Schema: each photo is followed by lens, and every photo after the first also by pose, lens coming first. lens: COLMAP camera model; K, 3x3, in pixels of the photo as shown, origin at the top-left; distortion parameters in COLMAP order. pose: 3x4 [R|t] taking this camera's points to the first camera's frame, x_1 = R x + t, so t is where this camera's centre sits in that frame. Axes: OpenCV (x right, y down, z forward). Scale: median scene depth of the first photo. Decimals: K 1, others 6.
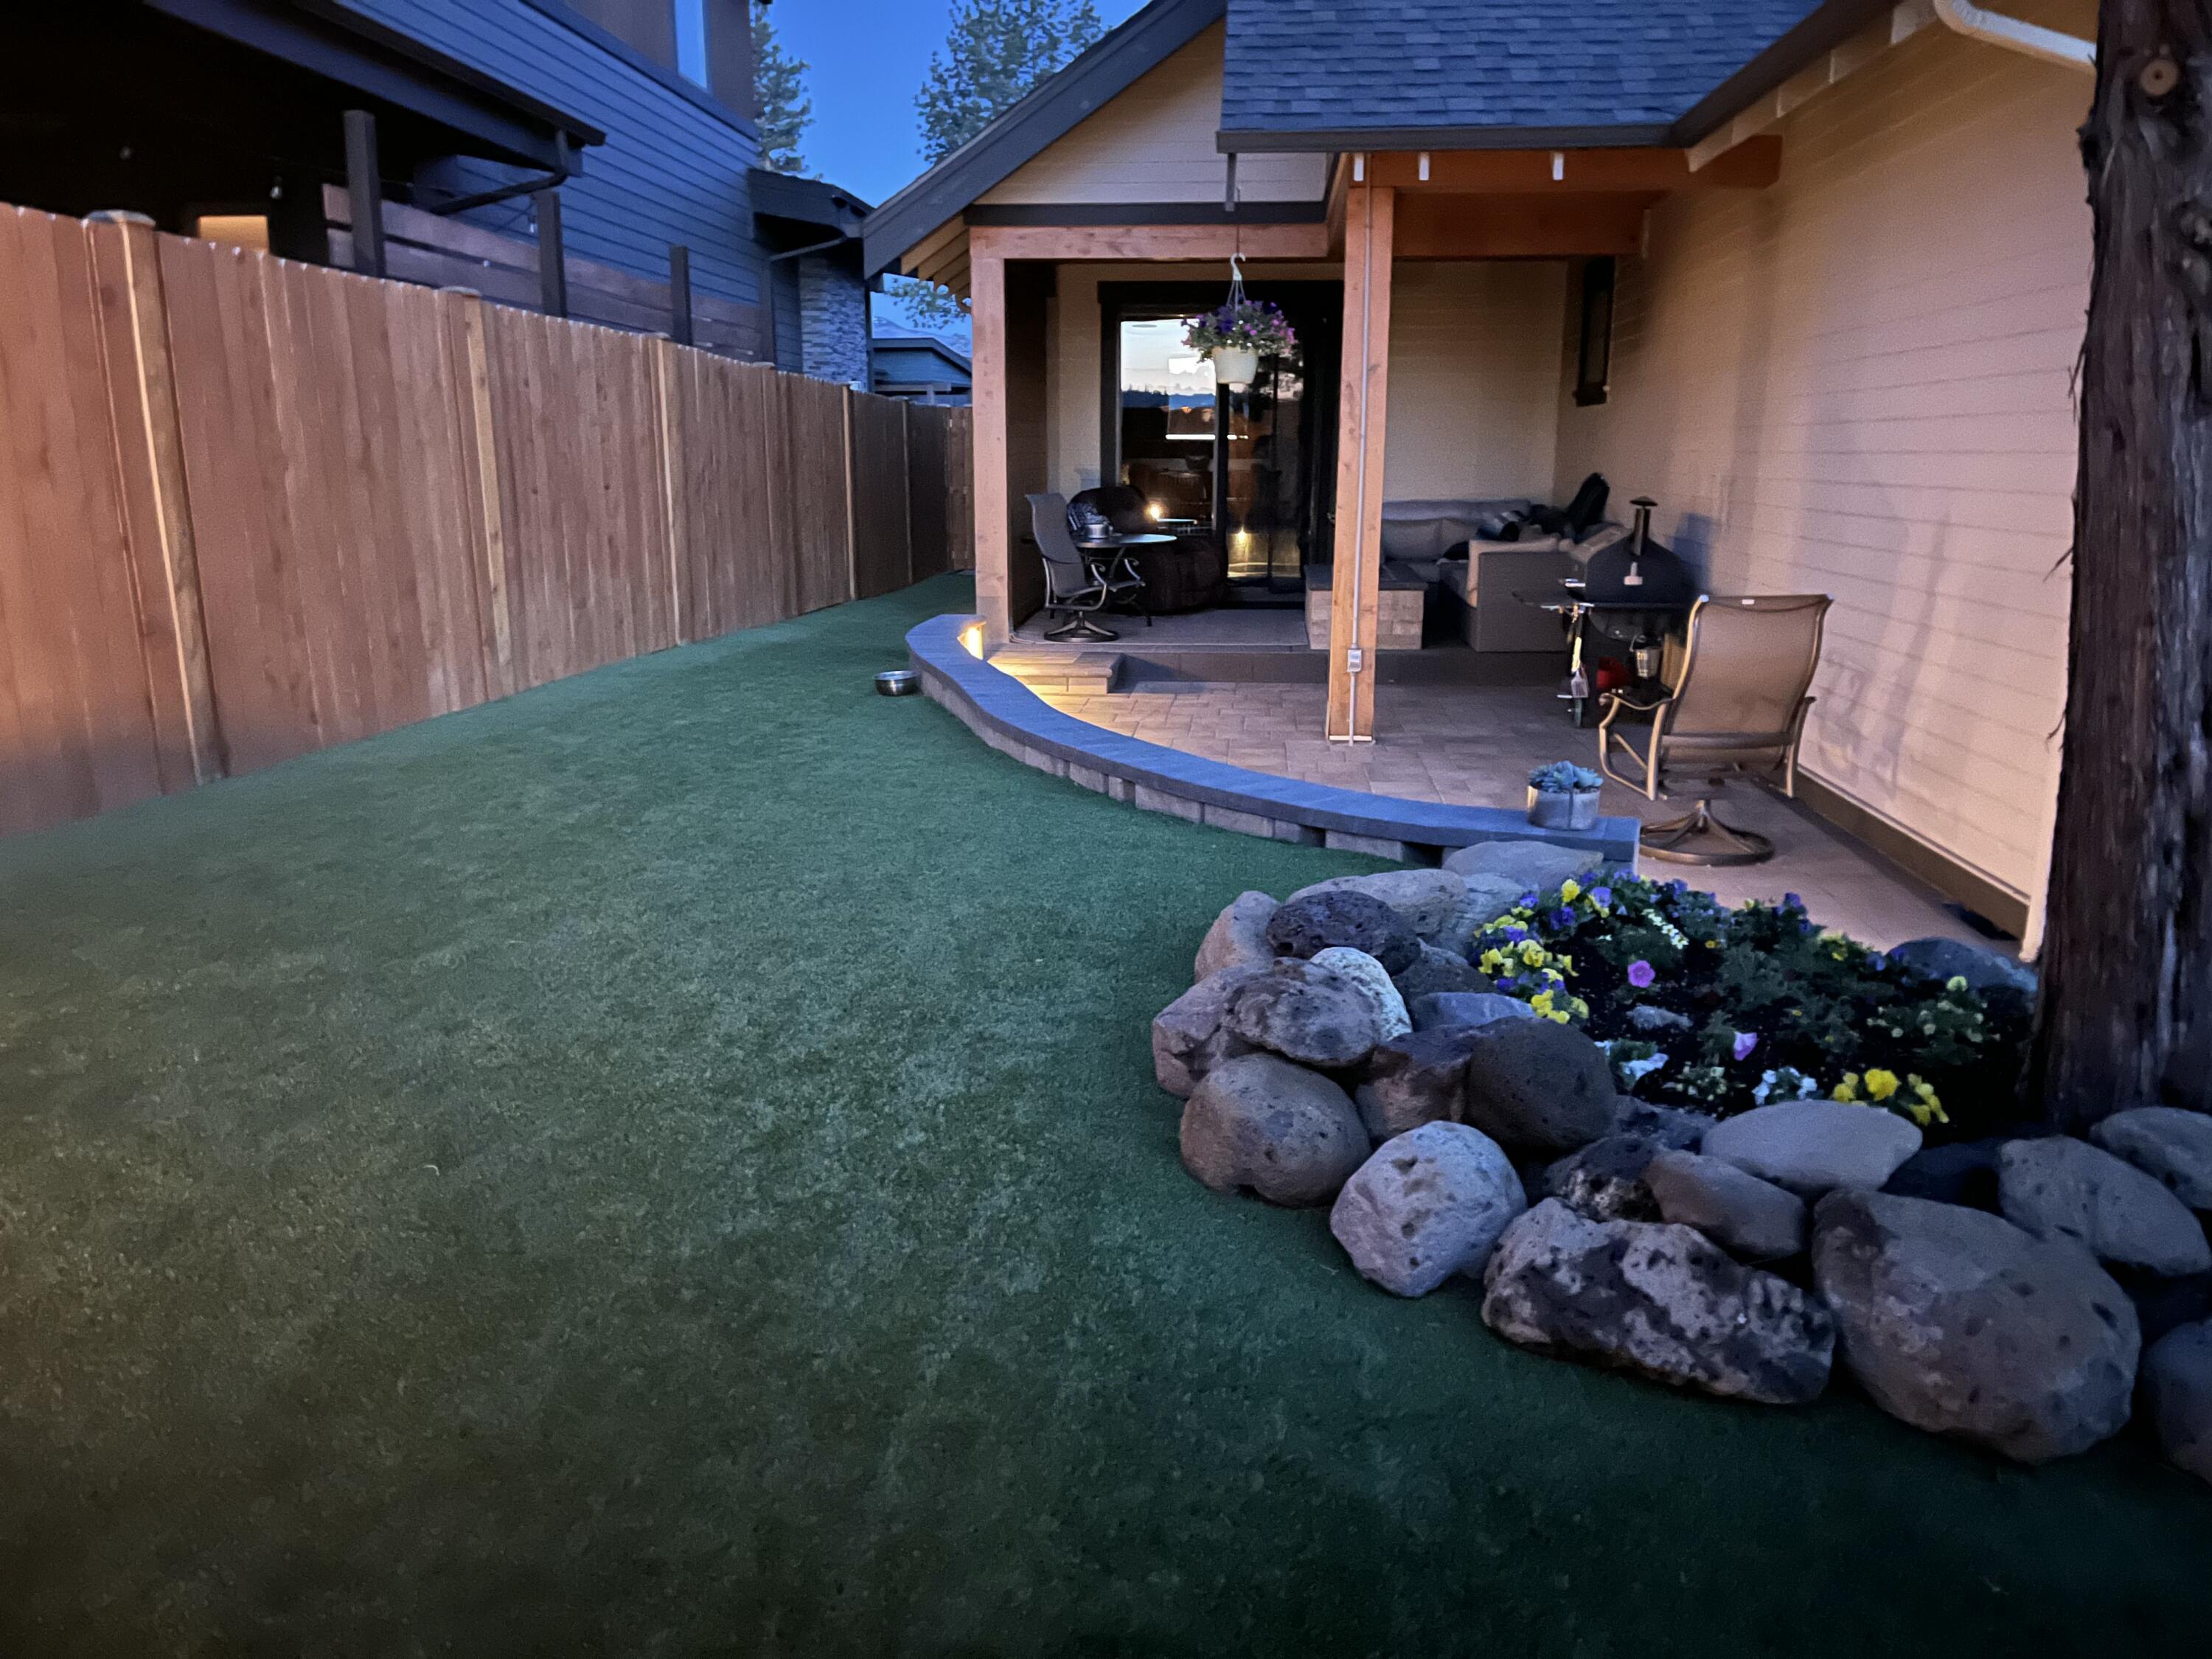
lens RADIAL K [[1638.2, 0, 1106.0], [0, 1638.2, 829.5], [0, 0, 1]] dist [0.047125, -0.083724]
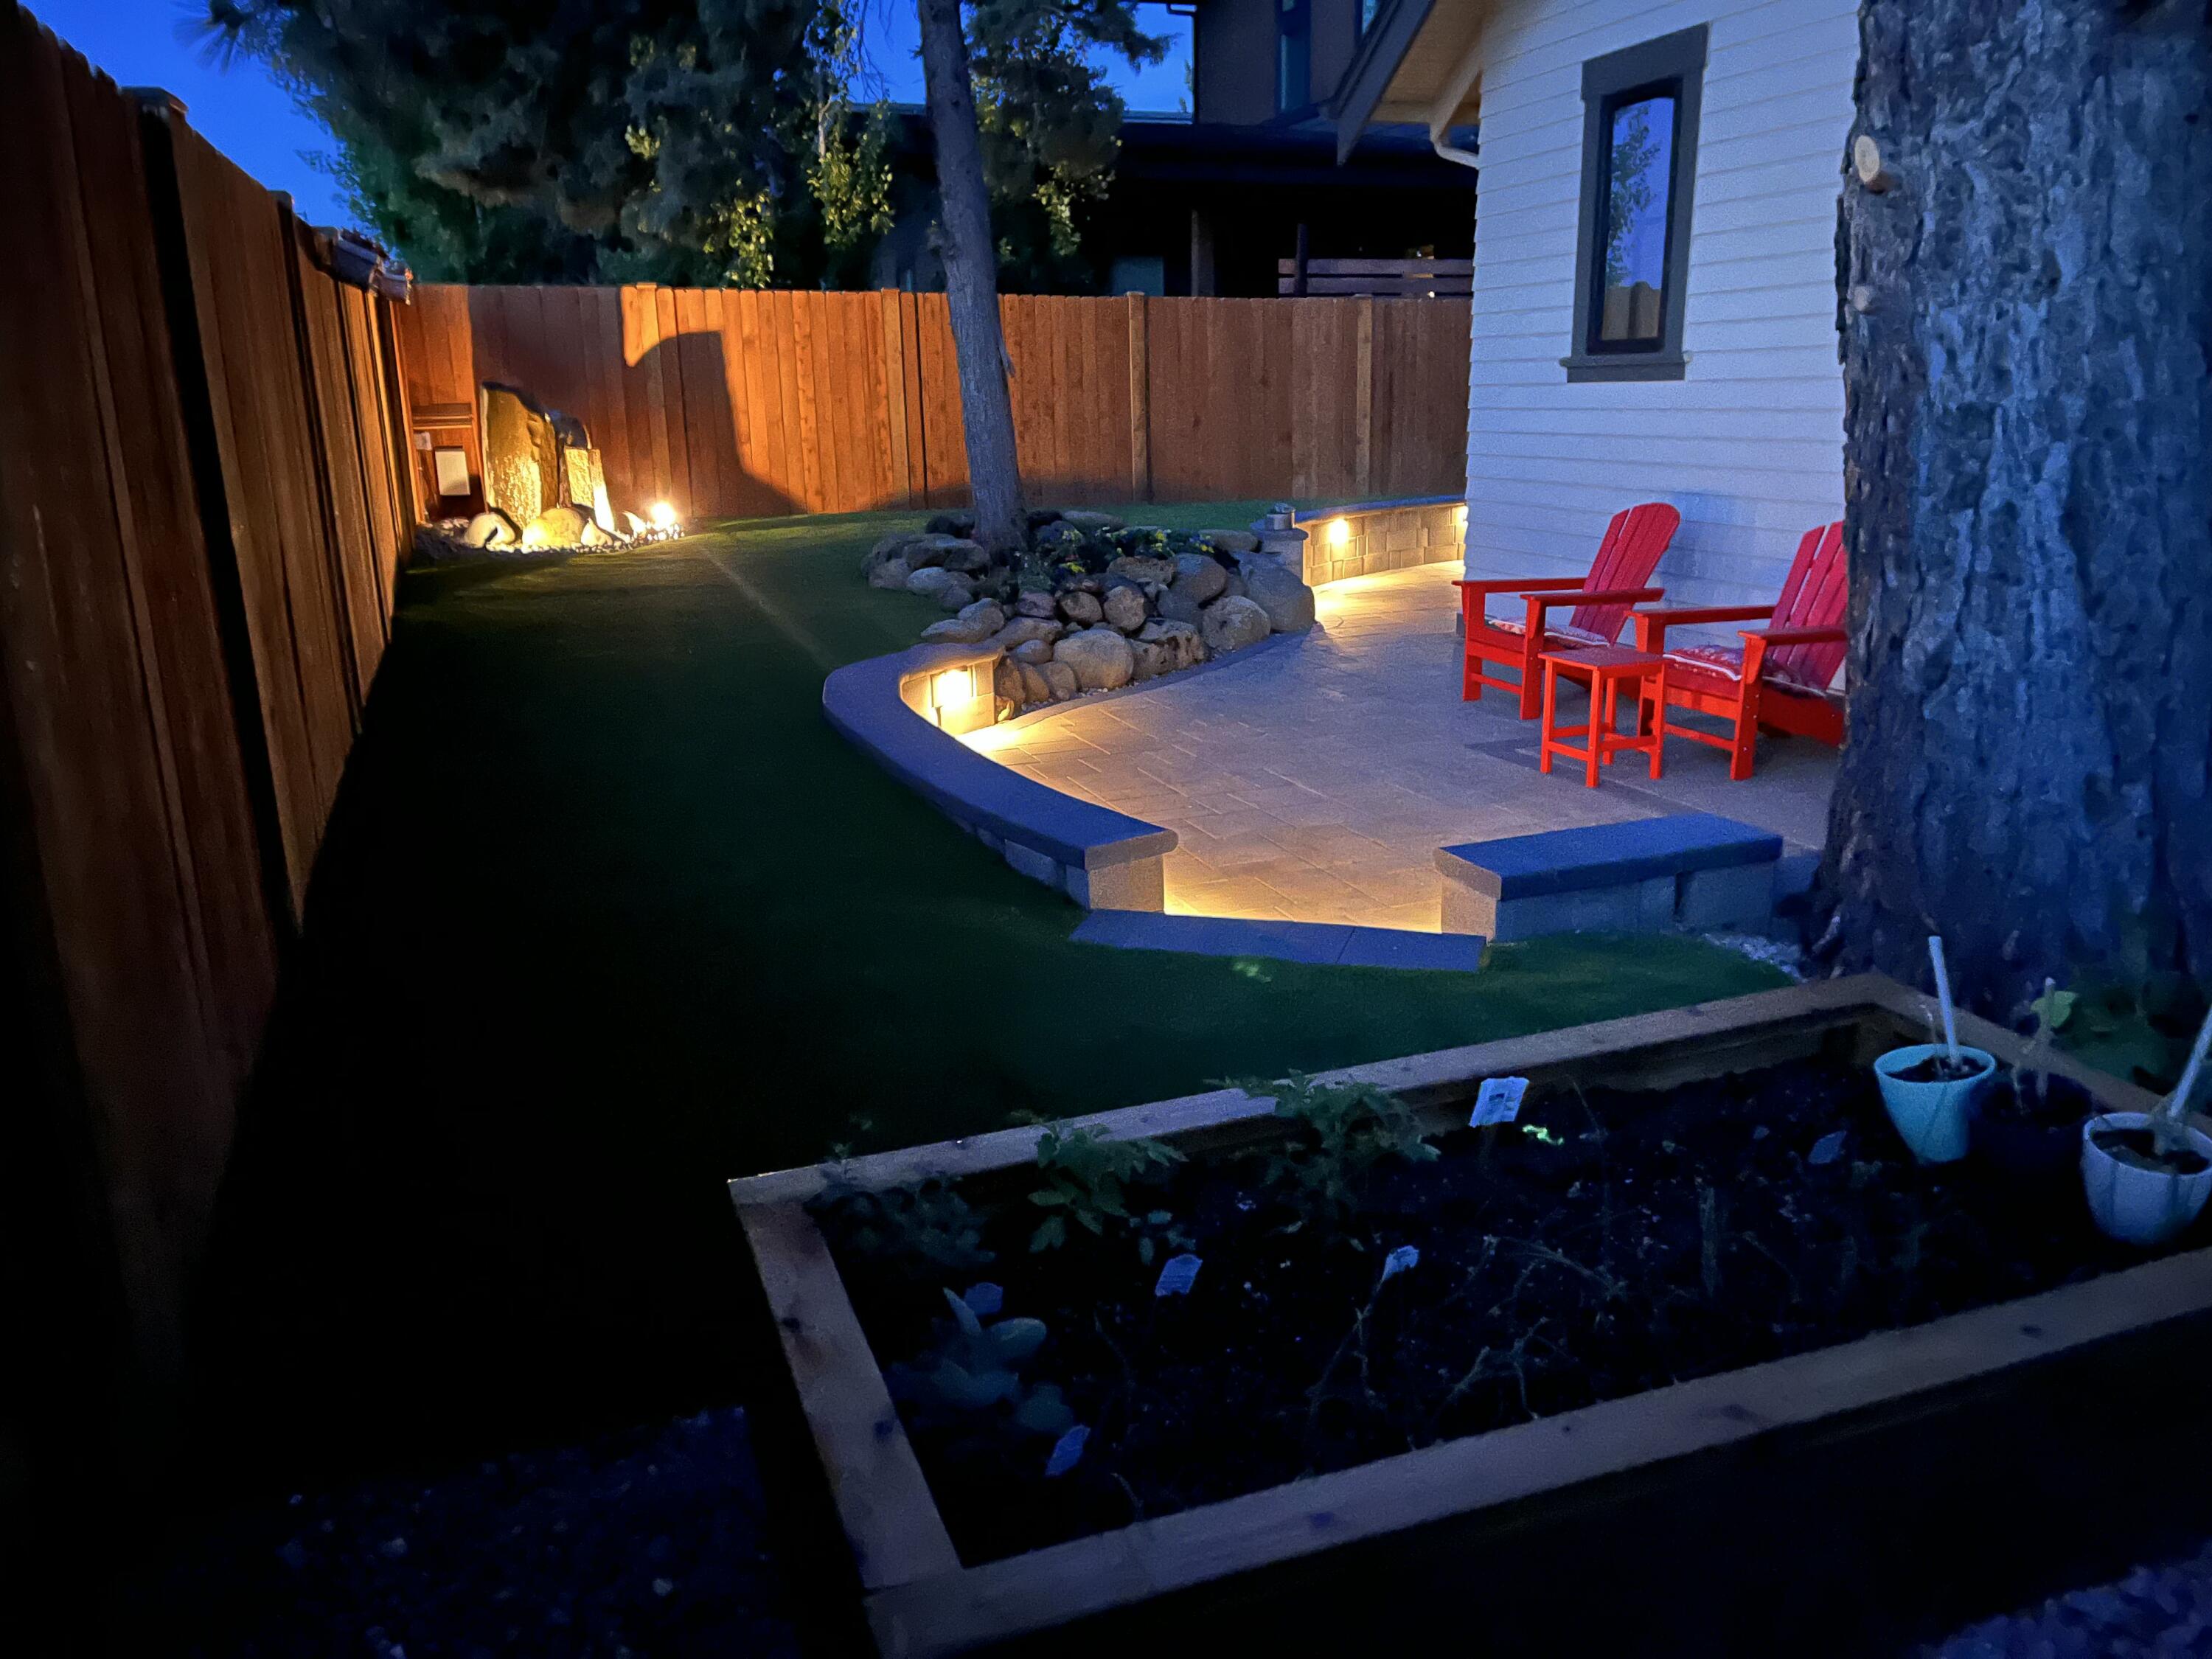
lens RADIAL K [[1638.2, 0, 1106.0], [0, 1638.2, 829.5], [0, 0, 1]] dist [0.047125, -0.083724]
pose [[0.436567, 0.222498, -0.871725, 1.813120], [-0.181786, 0.970766, 0.156737, 0.075448], [0.881115, 0.090041, 0.464252, -0.237463]]
